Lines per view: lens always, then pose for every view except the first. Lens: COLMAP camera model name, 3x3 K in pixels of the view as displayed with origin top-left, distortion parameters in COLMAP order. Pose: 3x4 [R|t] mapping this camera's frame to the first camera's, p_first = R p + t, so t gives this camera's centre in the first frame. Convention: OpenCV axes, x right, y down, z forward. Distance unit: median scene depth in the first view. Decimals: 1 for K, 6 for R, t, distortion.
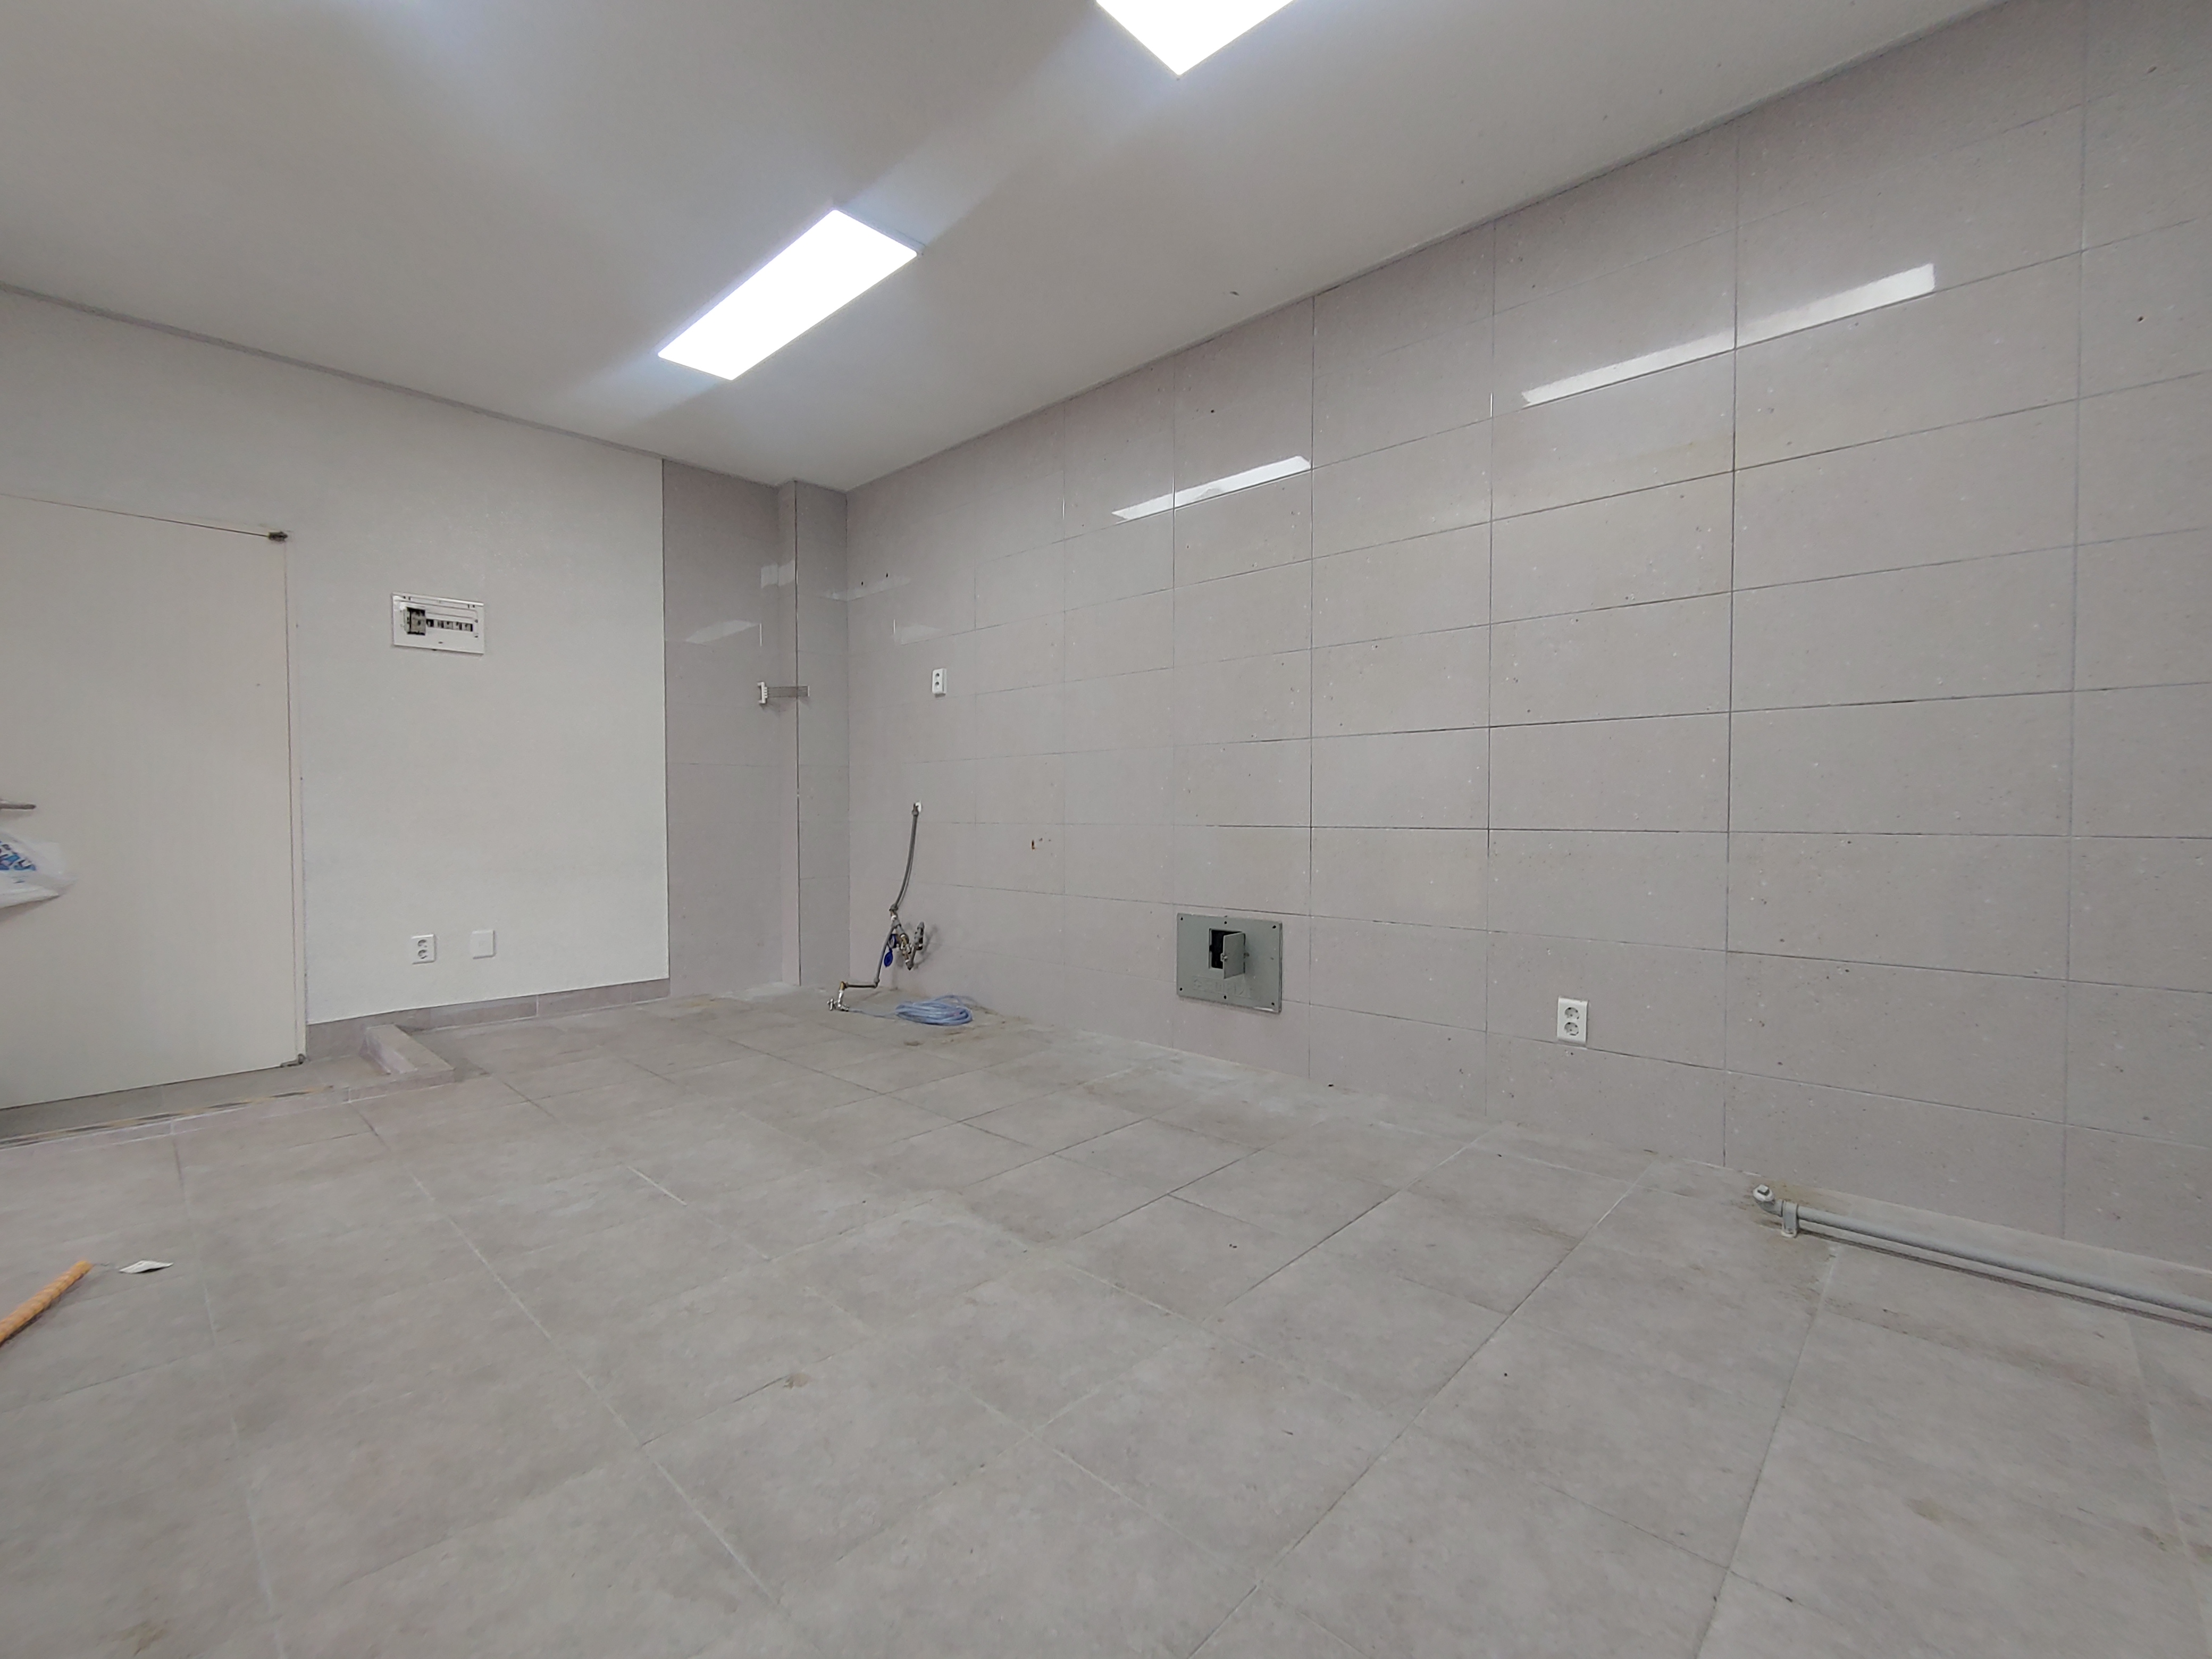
lens RADIAL K [[937.7, 0, 1112.8], [0, 937.7, 835.5], [0, 0, 1]] dist [0.002216, 0.000050]
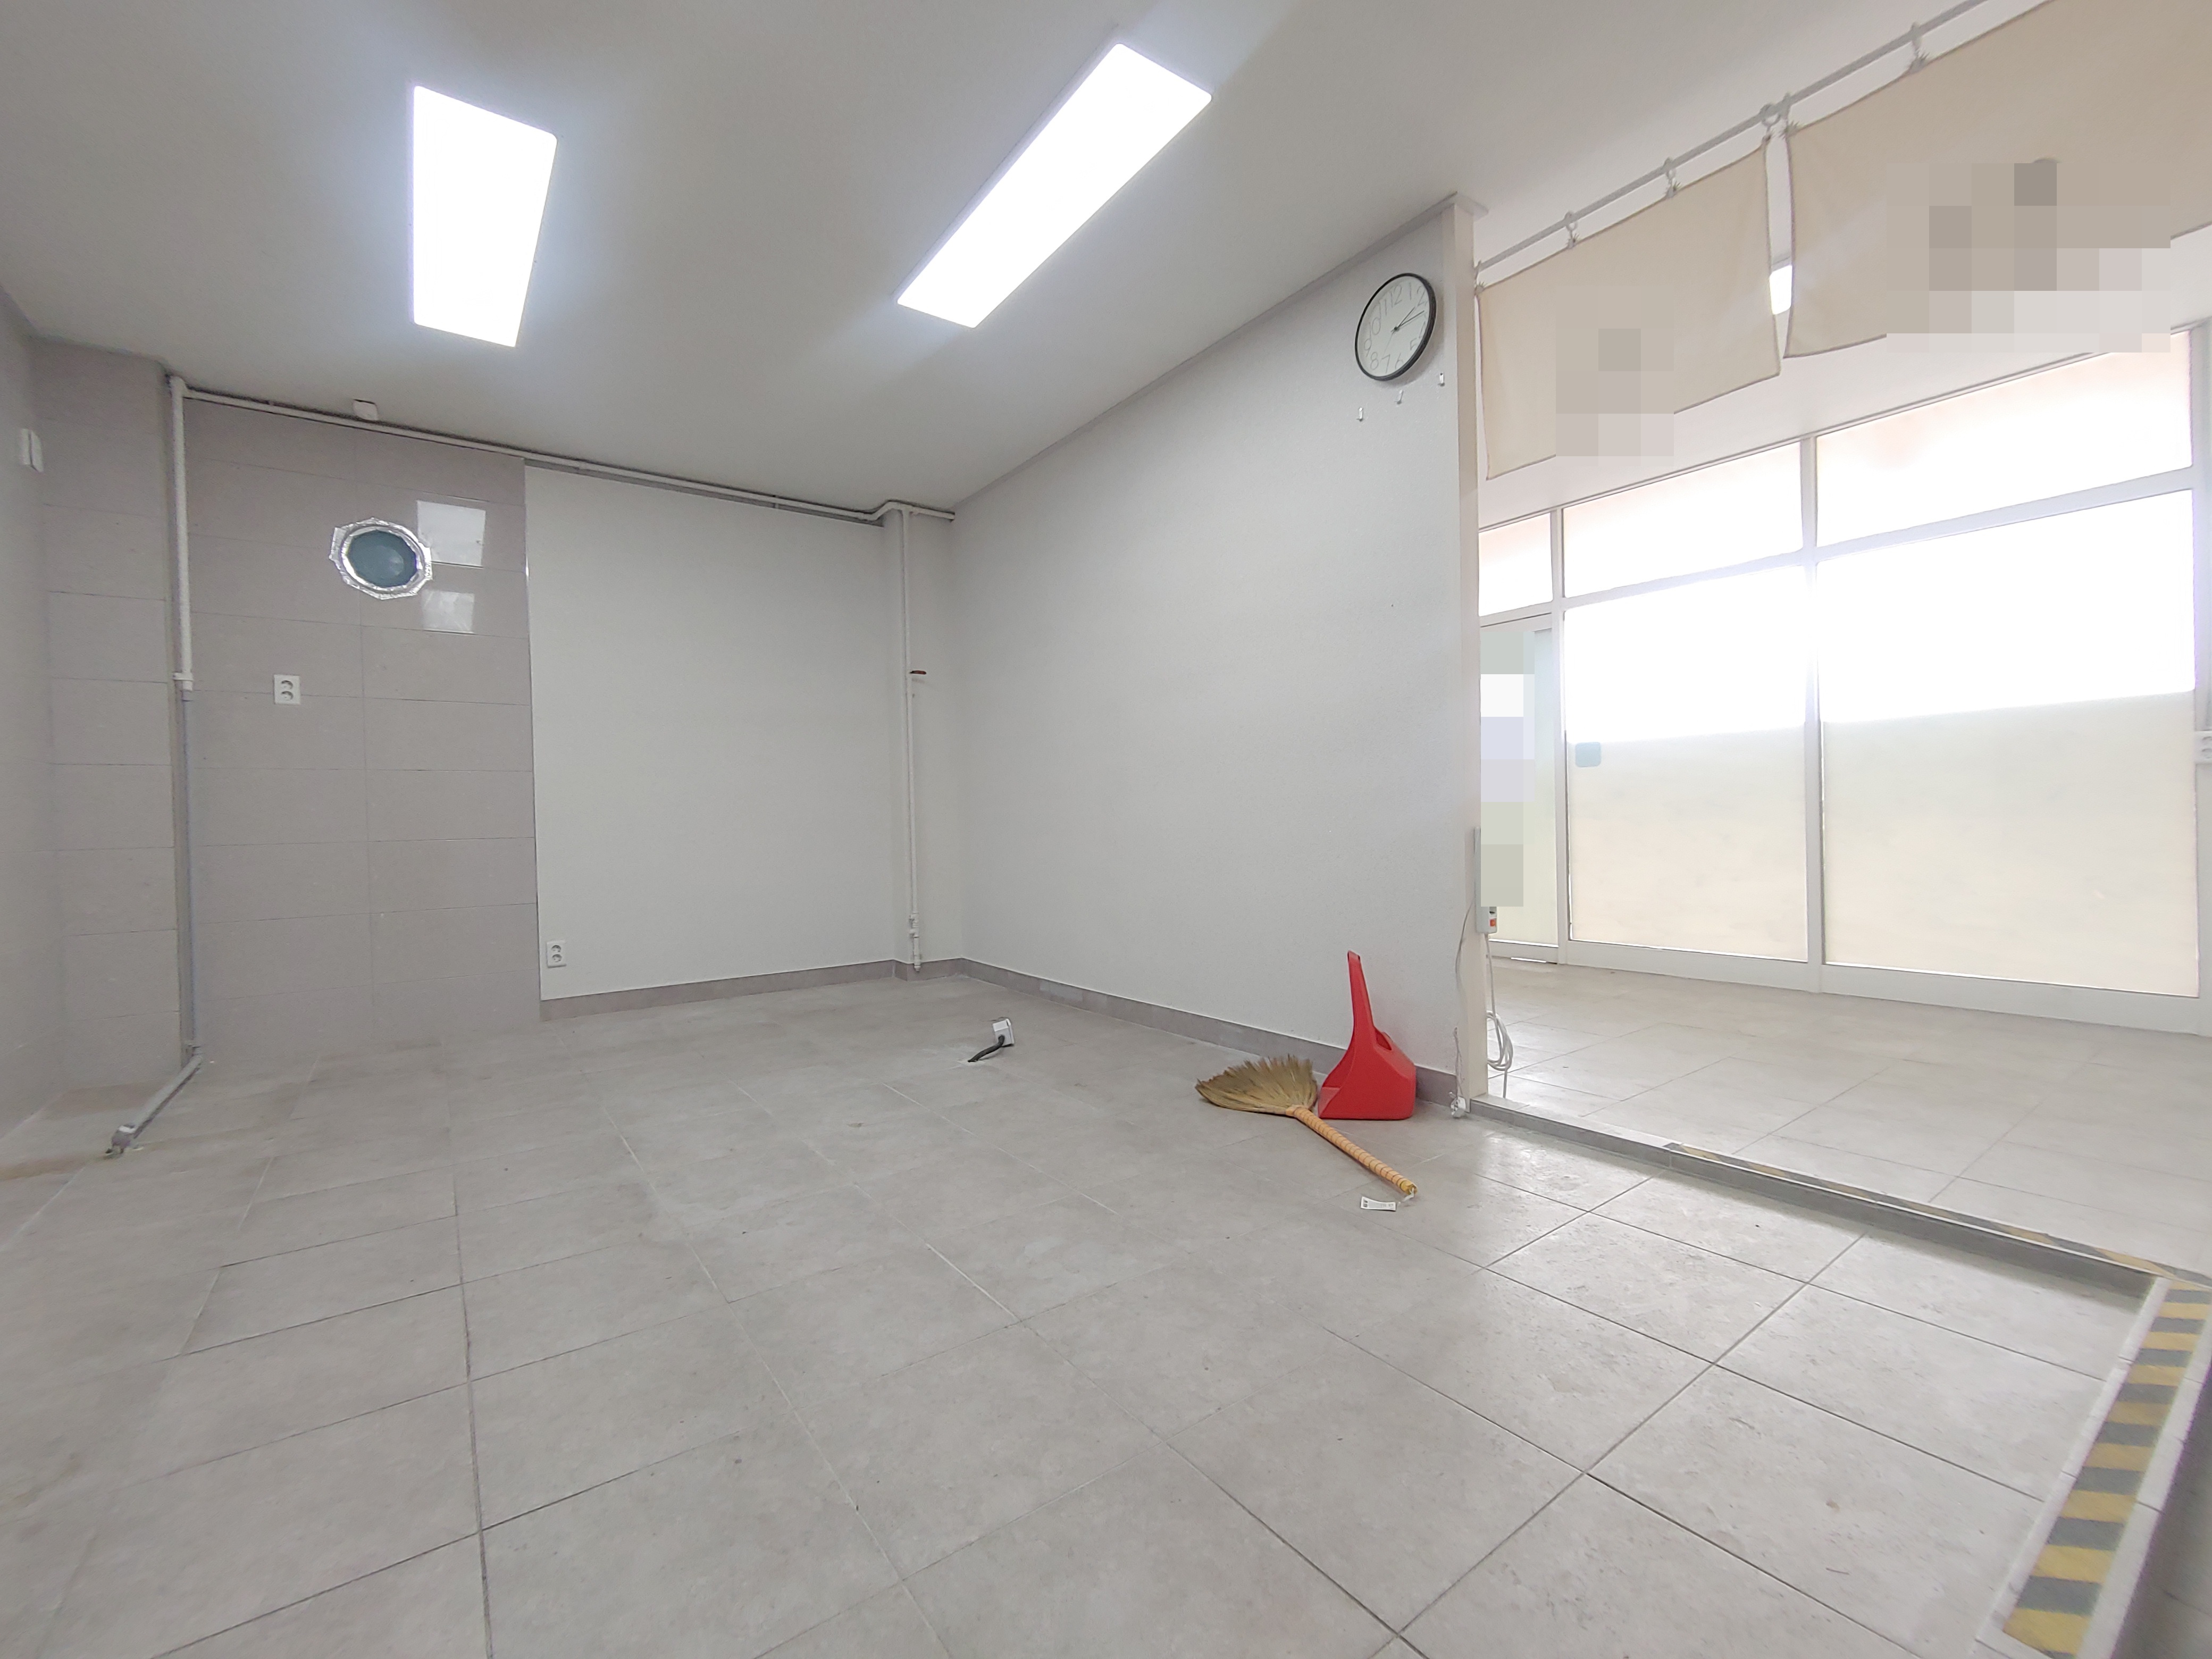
lens RADIAL K [[937.7, 0, 1106.2], [0, 937.7, 824.6], [0, 0, 1]] dist [0.002216, 0.000050]
pose [[-0.981180, 0.025722, 0.191377, -0.616469], [0.033042, 0.998836, 0.035154, -0.025258], [-0.190250, 0.040816, -0.980887, 1.399203]]
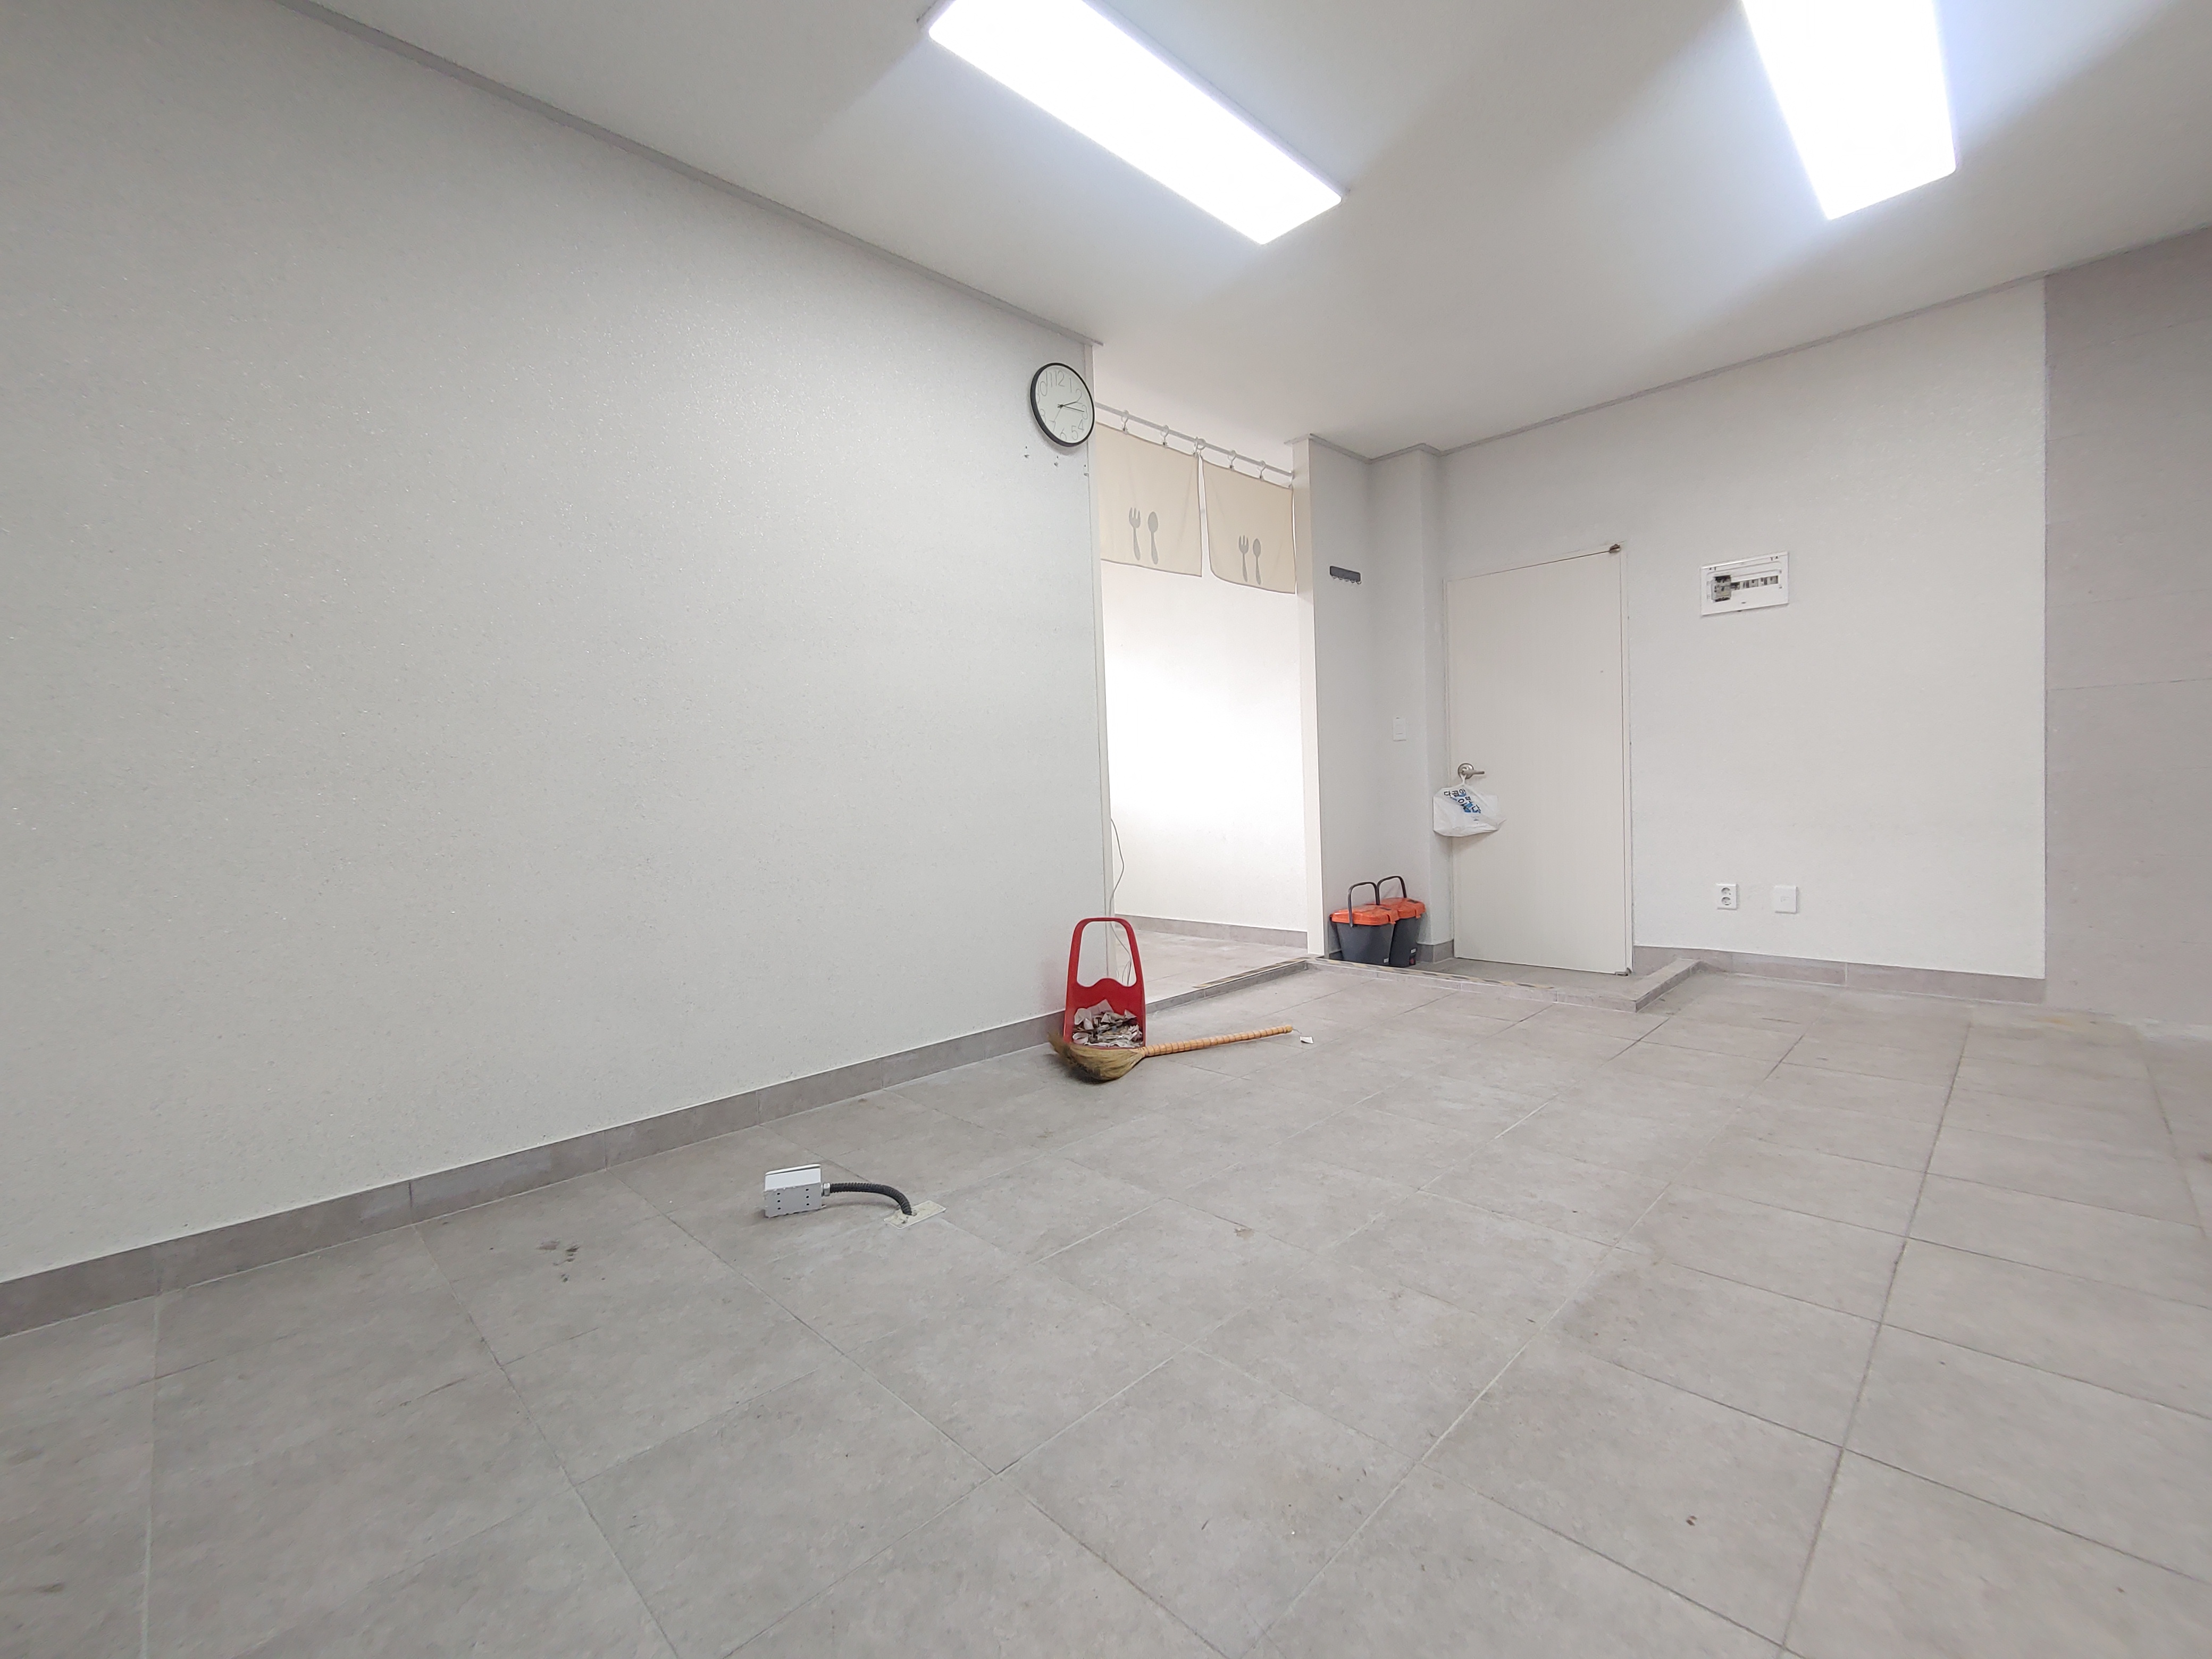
lens RADIAL K [[937.7, 0, 1103.3], [0, 937.7, 831.4], [0, 0, 1]] dist [0.002216, 0.000050]
pose [[-0.036330, 0.047075, -0.998230, 0.477188], [0.008262, 0.998870, 0.046804, -0.011465], [0.999306, -0.006547, -0.036678, 0.451157]]
